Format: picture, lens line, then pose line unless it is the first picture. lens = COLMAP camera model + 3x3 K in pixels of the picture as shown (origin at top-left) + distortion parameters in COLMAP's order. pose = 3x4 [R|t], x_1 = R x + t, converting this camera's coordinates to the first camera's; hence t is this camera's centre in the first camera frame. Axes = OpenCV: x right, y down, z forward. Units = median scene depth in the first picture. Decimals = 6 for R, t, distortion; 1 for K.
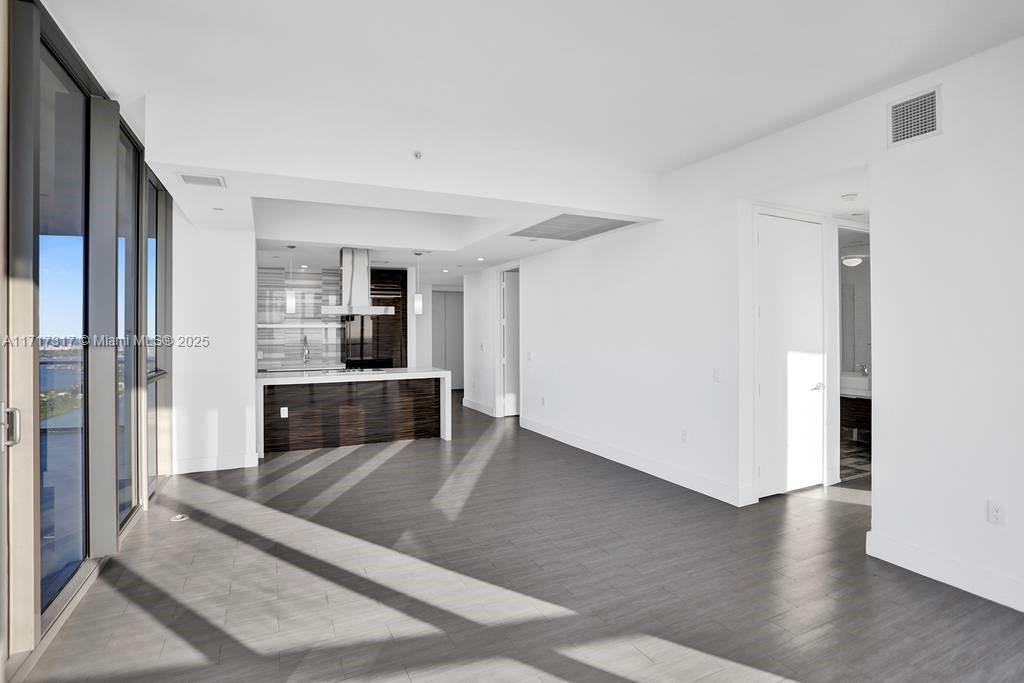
lens RADIAL K [[507.1, 0, 506.6], [0, 507.1, 331.5], [0, 0, 1]] dist [-0.069373, 0.028446]
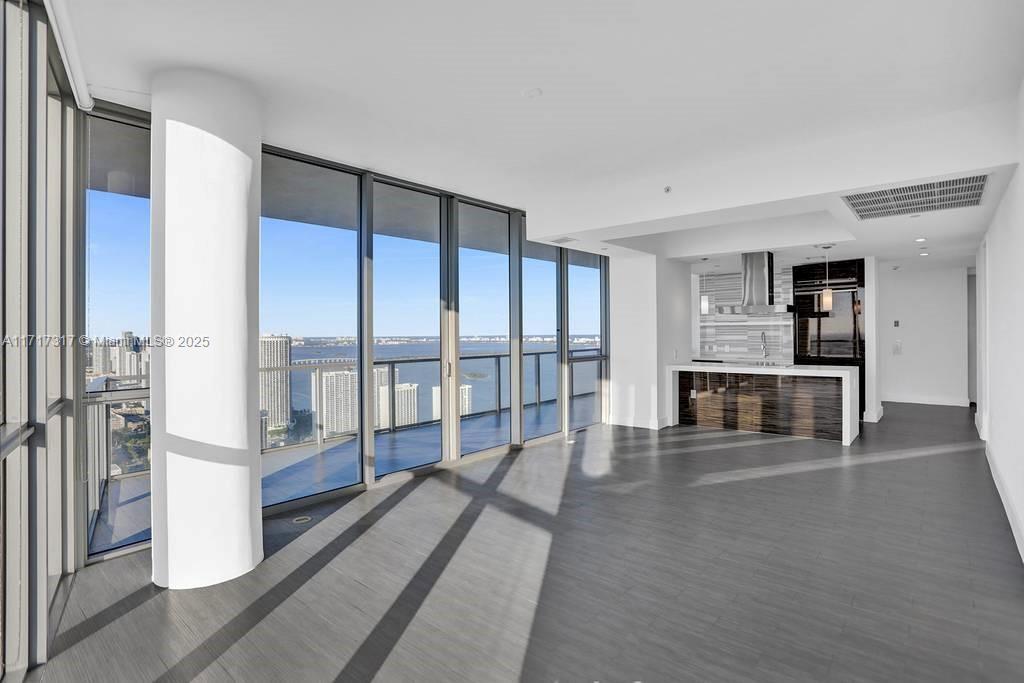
lens RADIAL K [[507.1, 0, 506.6], [0, 507.1, 331.5], [0, 0, 1]] dist [-0.069373, 0.028446]
pose [[0.392143, 0.000764, -0.919904, 0.728650], [0.007821, 0.999961, 0.004165, -0.003685], [0.919871, -0.008828, 0.392121, 0.114161]]
